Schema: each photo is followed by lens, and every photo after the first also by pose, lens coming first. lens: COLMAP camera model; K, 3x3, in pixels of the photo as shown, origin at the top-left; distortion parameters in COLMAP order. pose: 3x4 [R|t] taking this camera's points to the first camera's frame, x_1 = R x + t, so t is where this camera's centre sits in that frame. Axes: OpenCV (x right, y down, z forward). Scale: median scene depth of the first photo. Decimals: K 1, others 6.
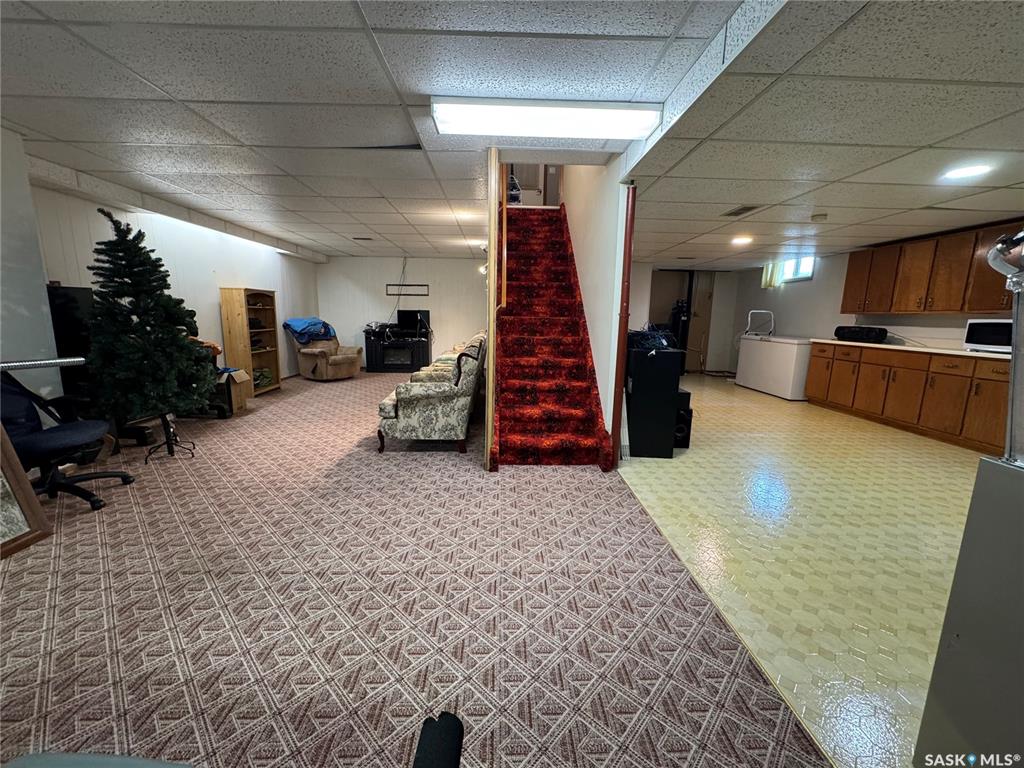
lens RADIAL K [[405.2, 0, 514.2], [0, 405.2, 384.4], [0, 0, 1]] dist [0.000347, -0.000048]
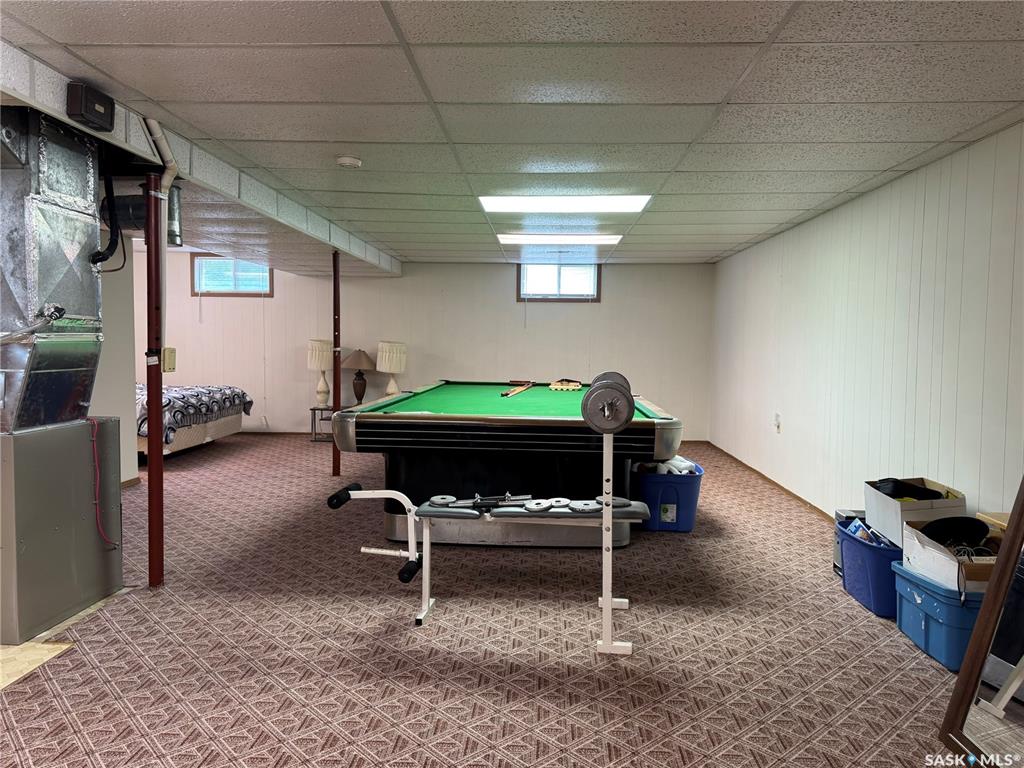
lens RADIAL K [[717.6, 0, 510.5], [0, 717.6, 387.2], [0, 0, 1]] dist [0.053166, -0.060153]
pose [[-0.996422, -0.030802, 0.078710, -0.309636], [-0.011757, 0.972689, 0.231816, -0.197346], [-0.083701, 0.230061, -0.969570, 0.968160]]
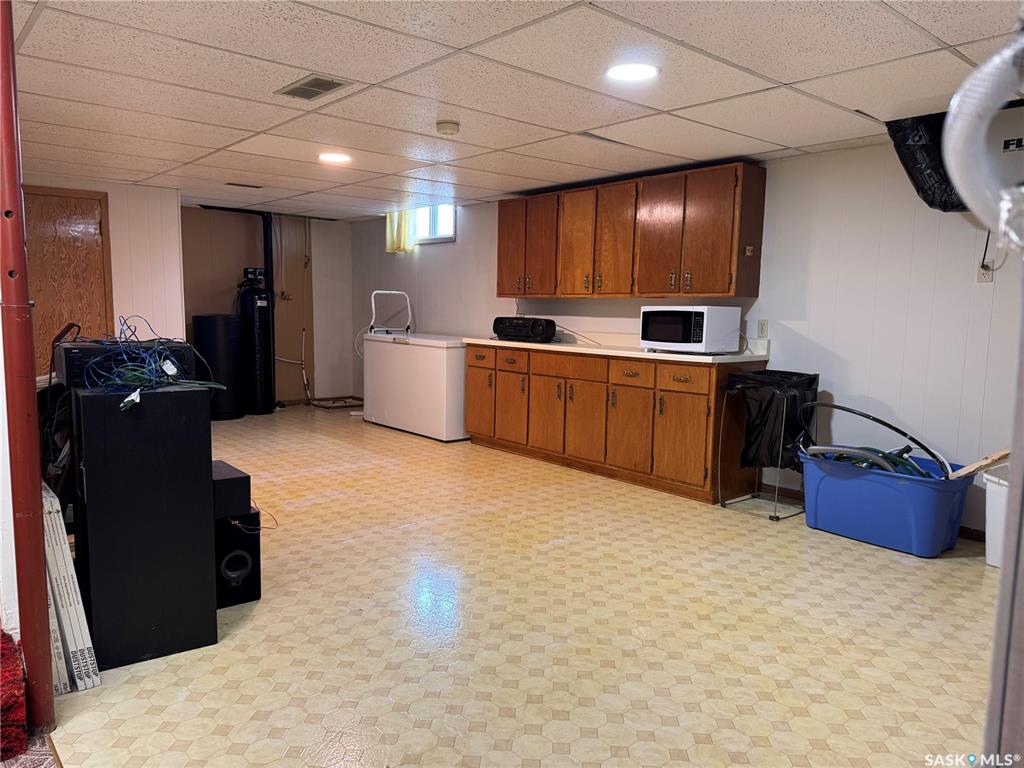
lens RADIAL K [[717.6, 0, 510.2], [0, 717.6, 388.5], [0, 0, 1]] dist [0.053166, -0.060153]
pose [[0.773132, -0.080528, 0.629112, 0.161617], [0.106032, 0.994358, -0.003025, -0.041065], [-0.625319, 0.069045, 0.777309, 0.195429]]
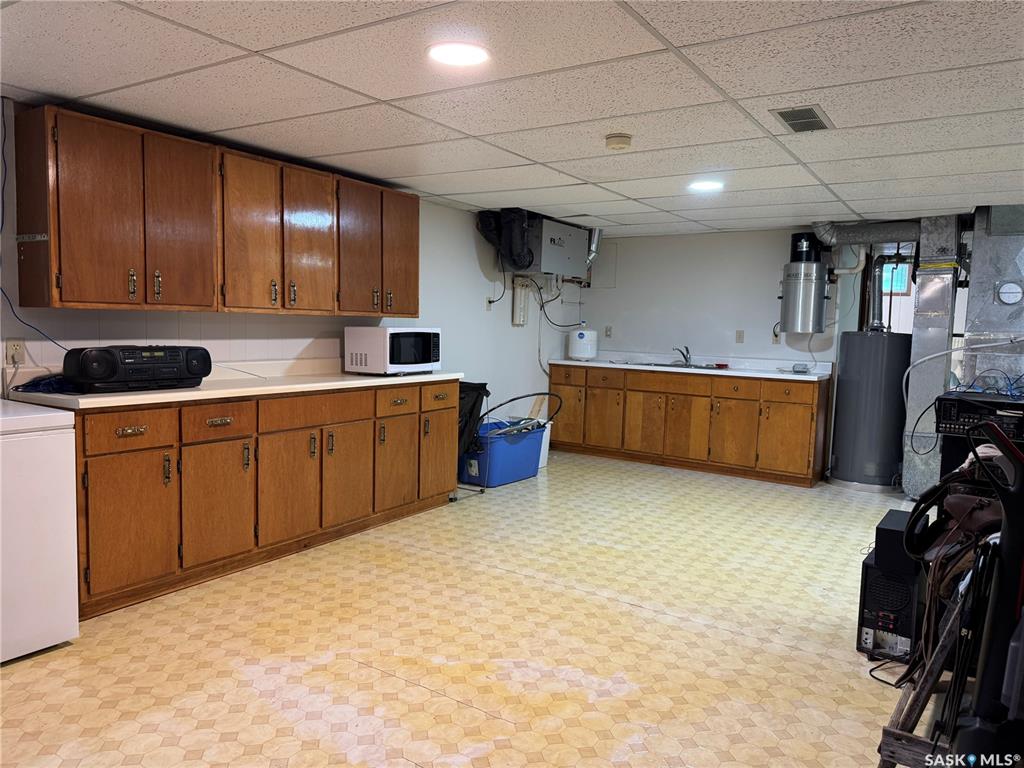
lens RADIAL K [[717.6, 0, 513.8], [0, 717.6, 385.2], [0, 0, 1]] dist [0.053166, -0.060153]
pose [[-0.818910, -0.093201, 0.566304, 0.323899], [0.053906, 0.969873, 0.237571, -0.341500], [-0.571385, 0.225077, -0.789215, 1.860920]]
